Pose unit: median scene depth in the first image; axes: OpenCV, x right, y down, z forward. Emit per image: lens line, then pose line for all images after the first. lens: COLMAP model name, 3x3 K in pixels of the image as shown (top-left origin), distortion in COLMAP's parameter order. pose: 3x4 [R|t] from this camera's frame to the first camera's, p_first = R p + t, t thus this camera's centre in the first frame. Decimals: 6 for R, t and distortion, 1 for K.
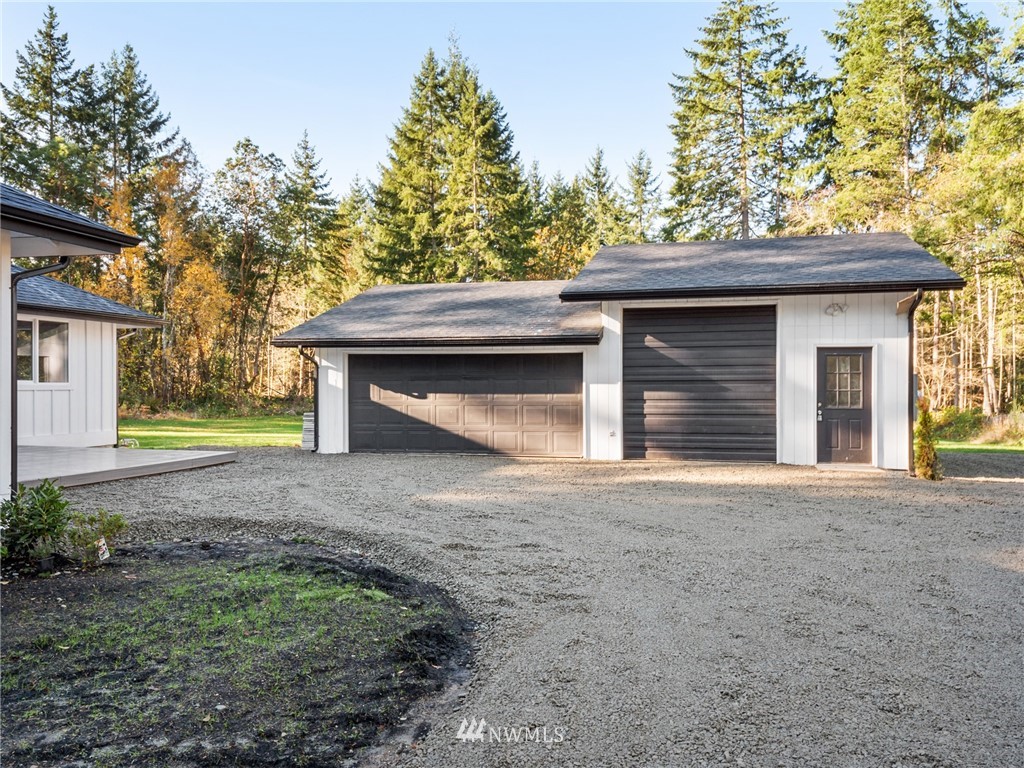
lens RADIAL K [[817.8, 0, 512.0], [0, 817.8, 384.0], [0, 0, 1]] dist [0.038314, 0.006121]
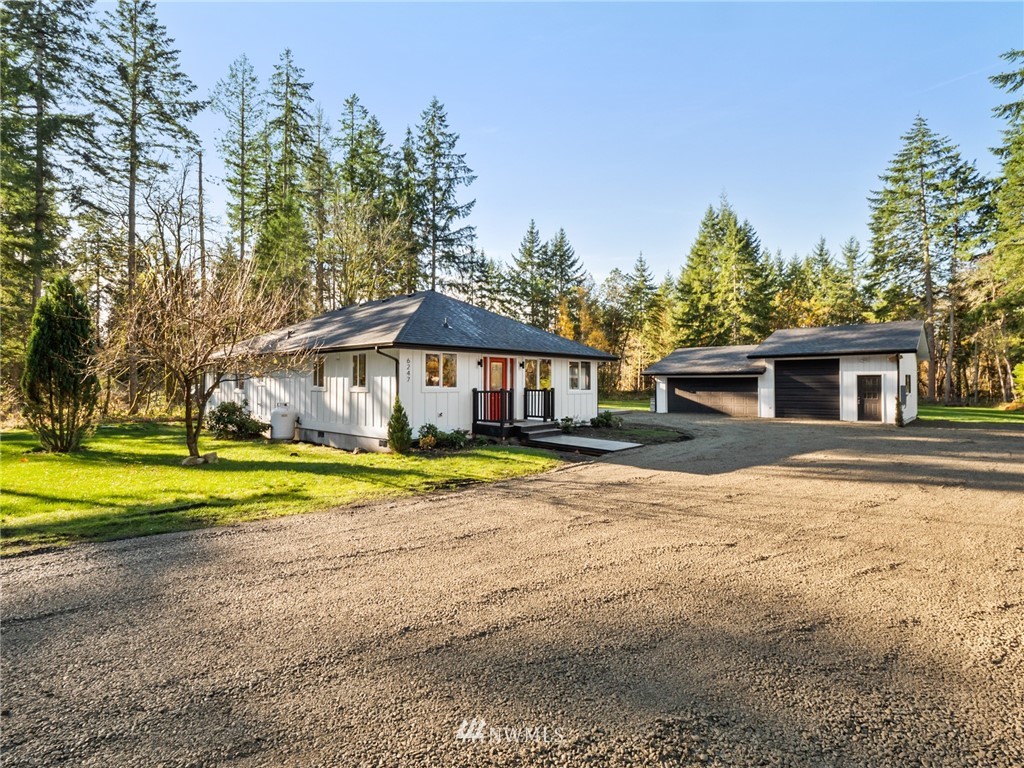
lens RADIAL K [[489.2, 0, 512.0], [0, 489.2, 384.0], [0, 0, 1]] dist [-0.012006, 0.000736]
pose [[0.878570, -0.001355, -0.477612, 0.034735], [0.003451, 0.999988, 0.003511, -0.005954], [0.477601, -0.004733, 0.878564, -0.188829]]
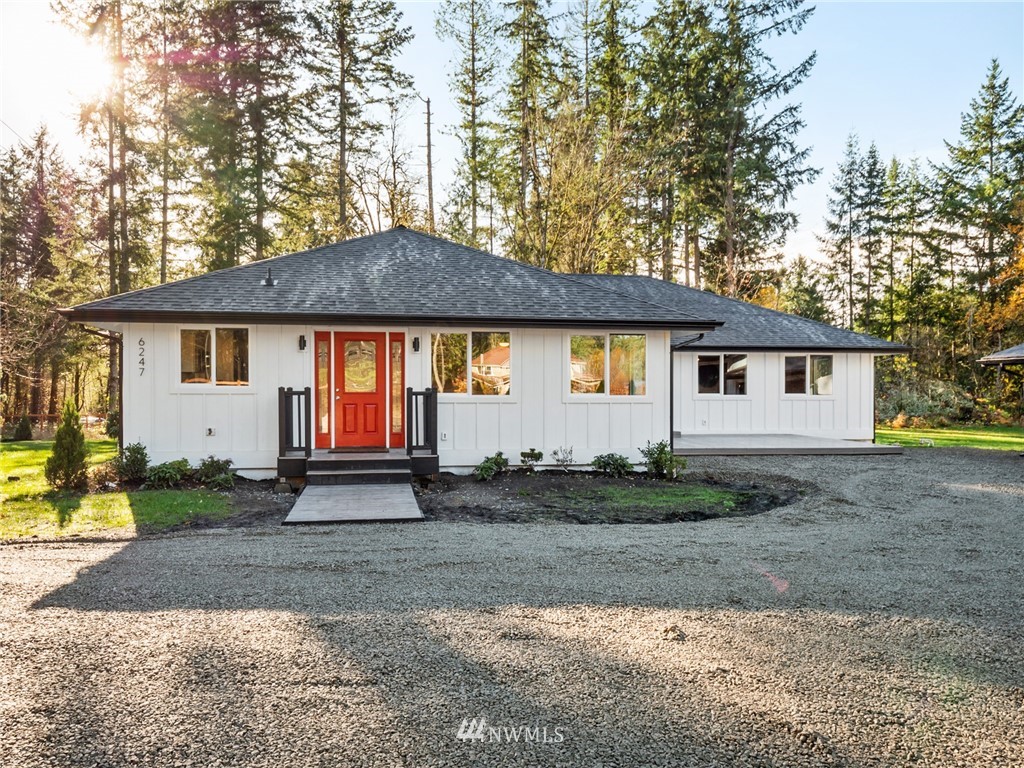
lens RADIAL K [[730.2, 0, 483.3], [0, 730.2, 393.0], [0, 0, 1]] dist [0.032661, -0.000941]
pose [[0.378122, -0.005263, -0.925741, 0.107703], [0.003742, 0.999984, -0.004156, -0.000854], [0.925748, -0.001893, 0.378136, -0.018296]]
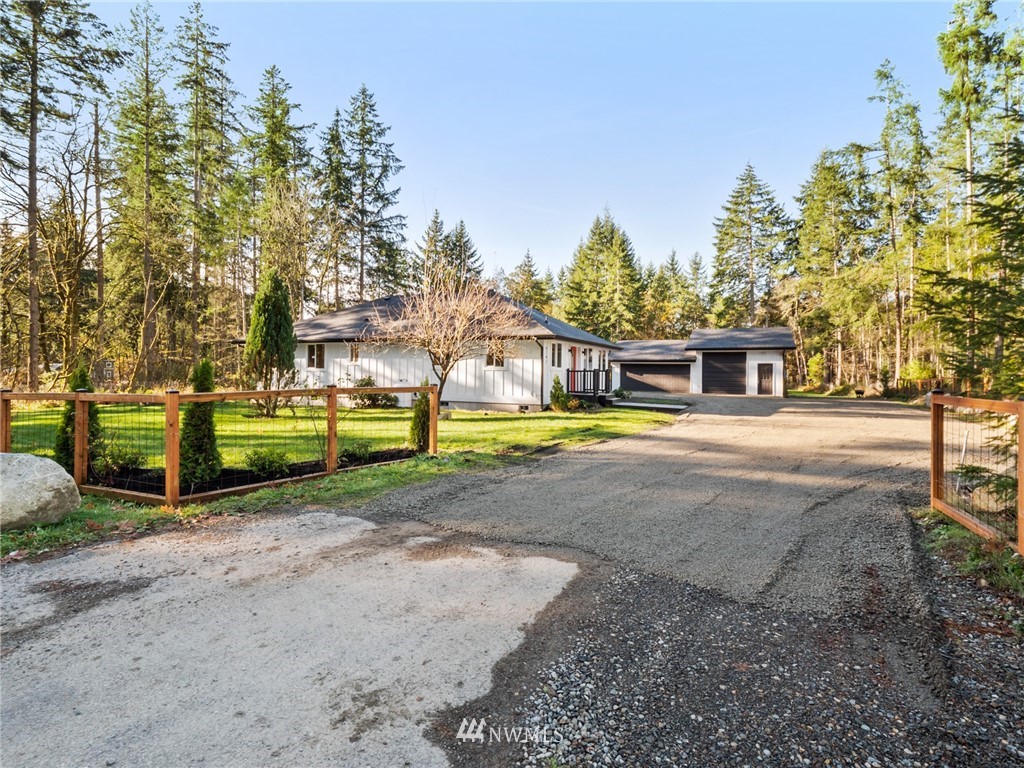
lens RADIAL K [[497.5, 0, 507.8], [0, 497.5, 380.3], [0, 0, 1]] dist [-0.017882, -0.000304]
pose [[0.981463, 0.012809, -0.191221, -0.071583], [-0.008502, 0.999692, 0.023324, -0.002393], [0.191461, -0.021266, 0.981270, -0.326395]]
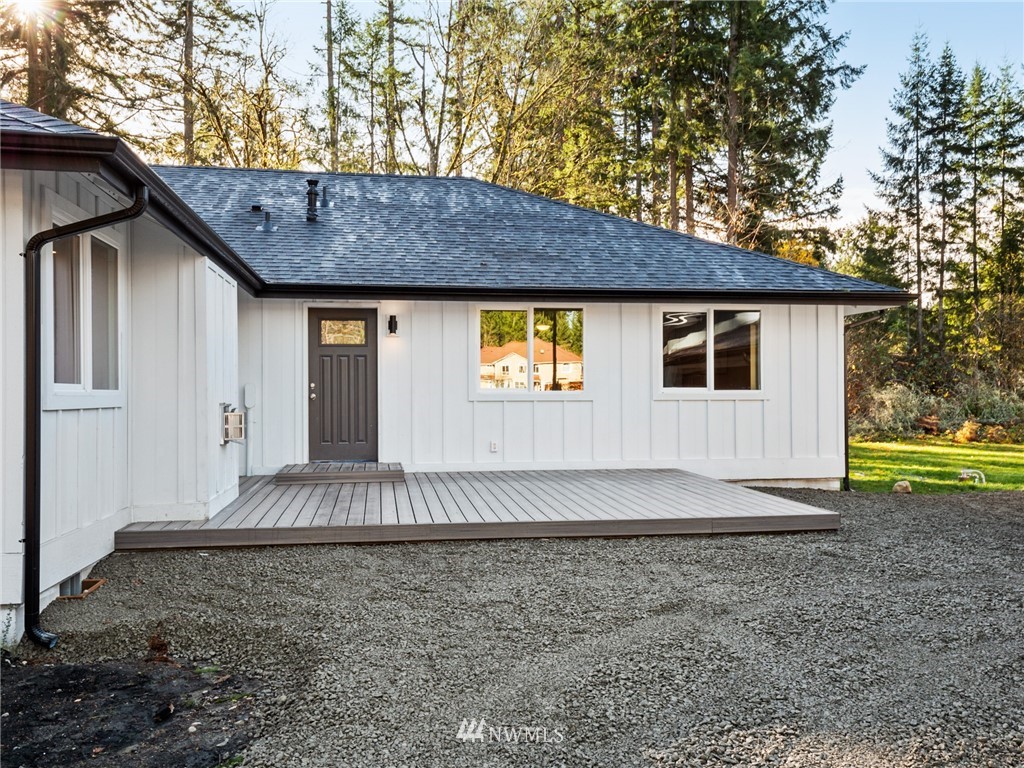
lens RADIAL K [[875.3, 0, 512.0], [0, 875.3, 384.0], [0, 0, 1]] dist [0.039206, -0.001734]
pose [[0.376358, -0.016794, -0.926322, 0.025247], [0.007542, 0.999858, -0.015063, 0.000639], [0.926444, -0.001317, 0.376431, 0.121209]]
